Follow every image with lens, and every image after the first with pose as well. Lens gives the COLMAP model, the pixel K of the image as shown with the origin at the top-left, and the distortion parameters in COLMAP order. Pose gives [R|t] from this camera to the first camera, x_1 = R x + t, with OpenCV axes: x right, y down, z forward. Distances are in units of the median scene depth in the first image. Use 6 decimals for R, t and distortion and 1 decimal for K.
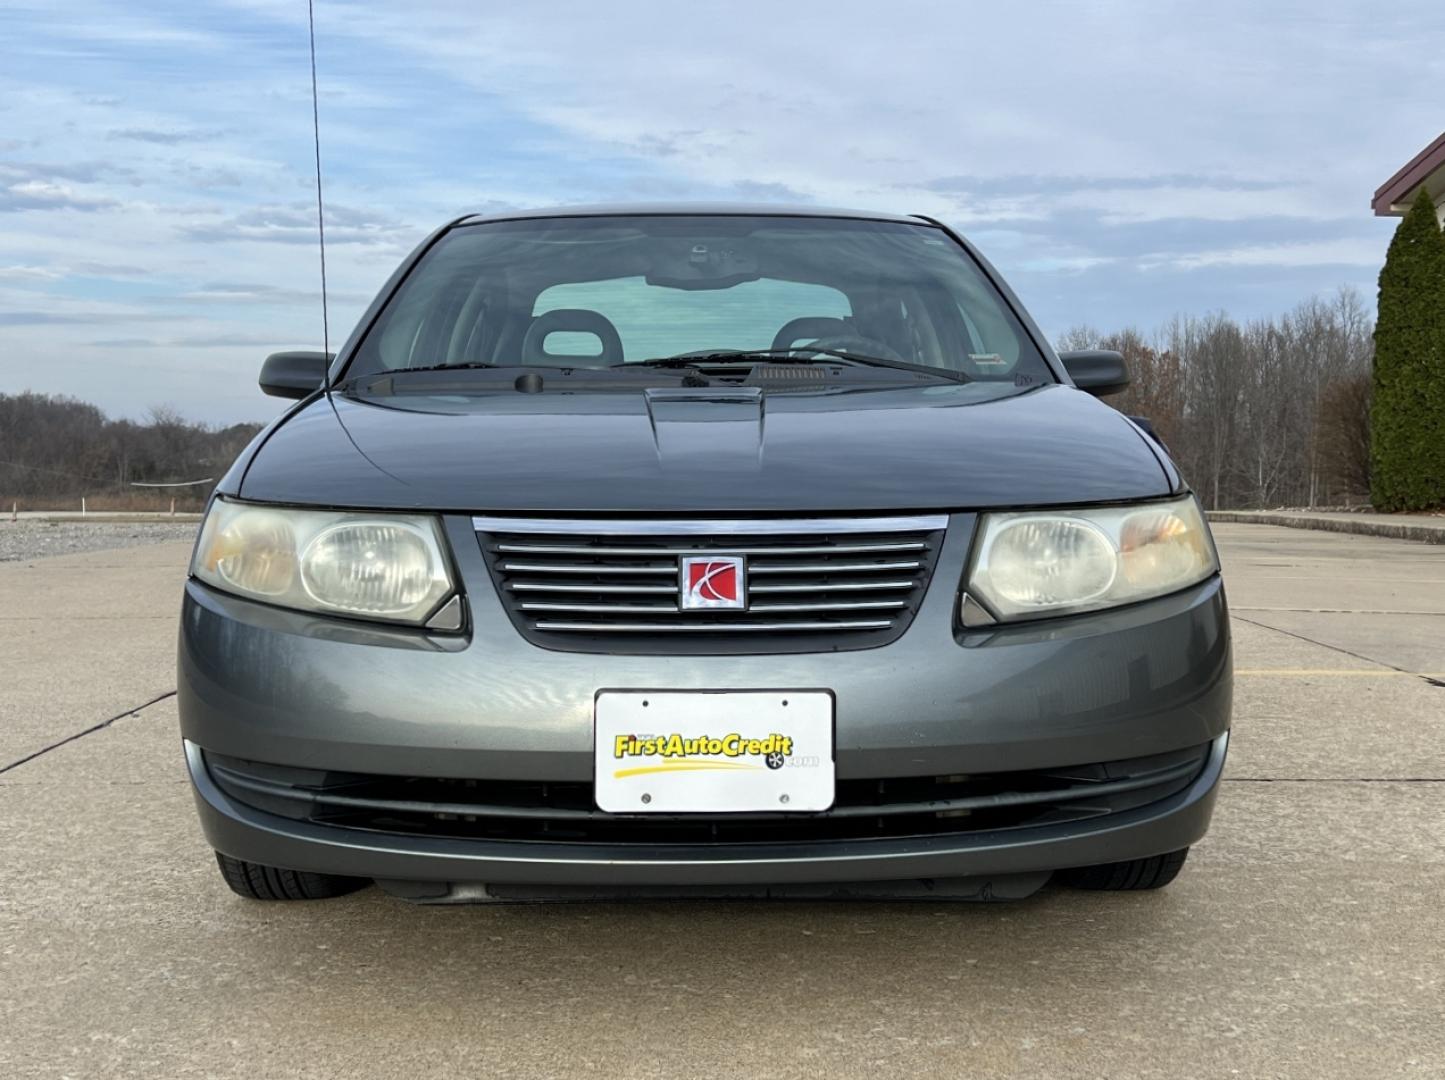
lens RADIAL K [[1783.0, 0, 723.0], [0, 1783.0, 517.5], [0, 0, 1]] dist [0.075948, 0.000000]
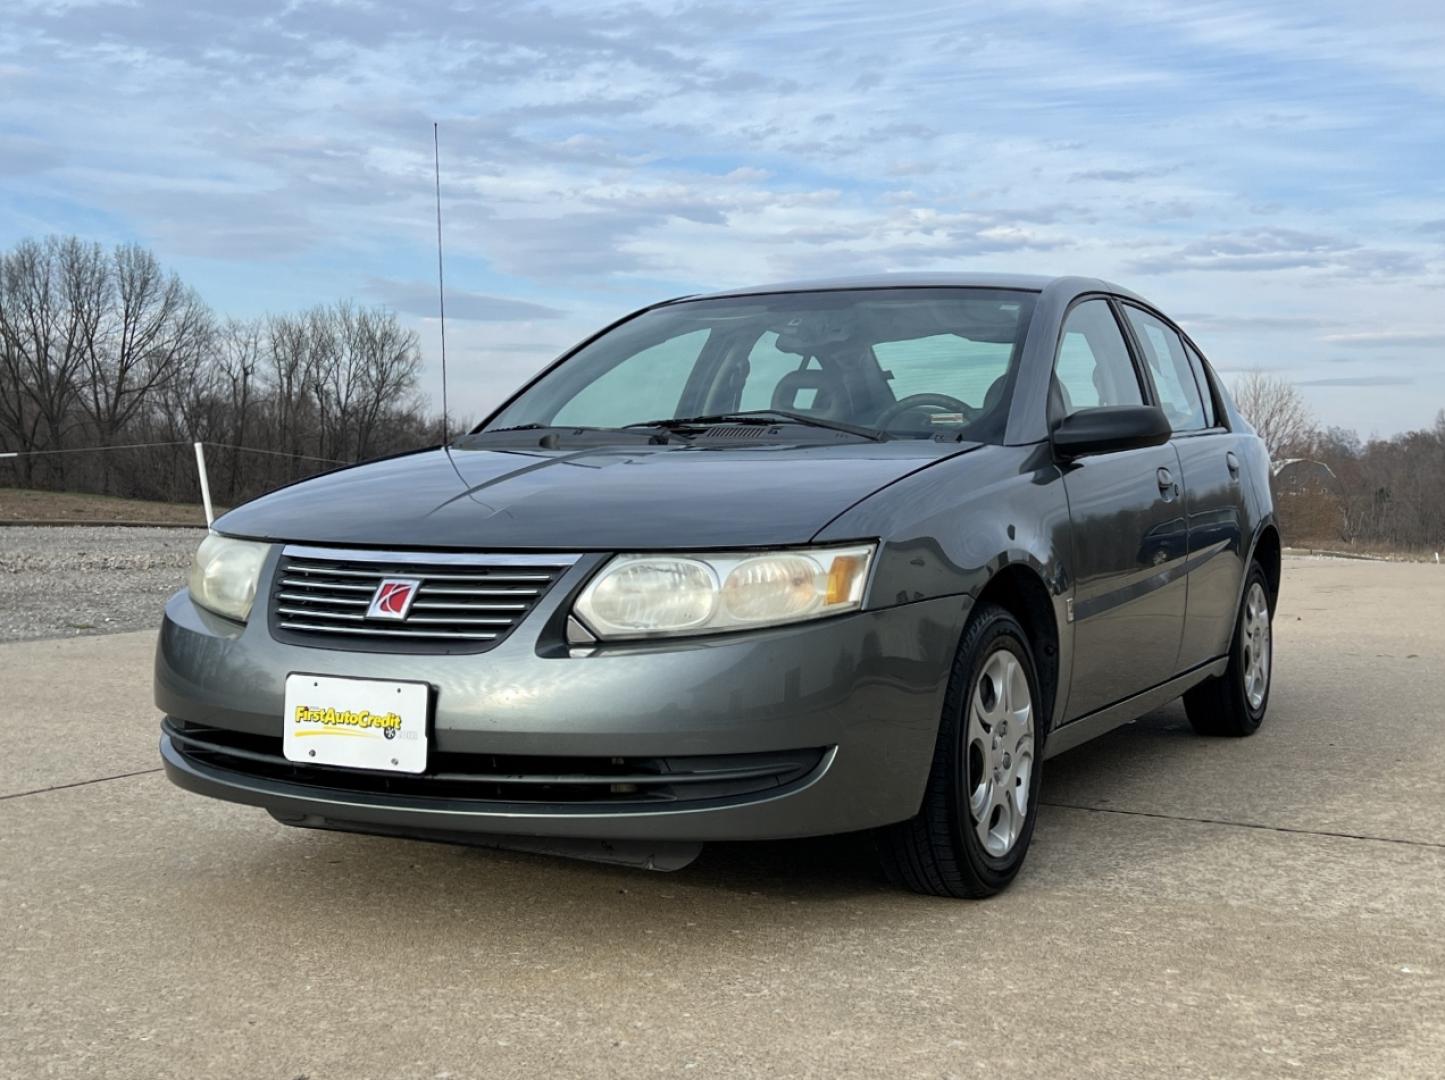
lens RADIAL K [[1783.0, 0, 707.7], [0, 1783.0, 533.0], [0, 0, 1]] dist [0.075948, 0.000000]
pose [[0.873566, 0.023530, -0.486136, 0.827656], [-0.026472, 0.999649, 0.000817, -0.019837], [0.485985, 0.012156, 0.873883, -0.056197]]
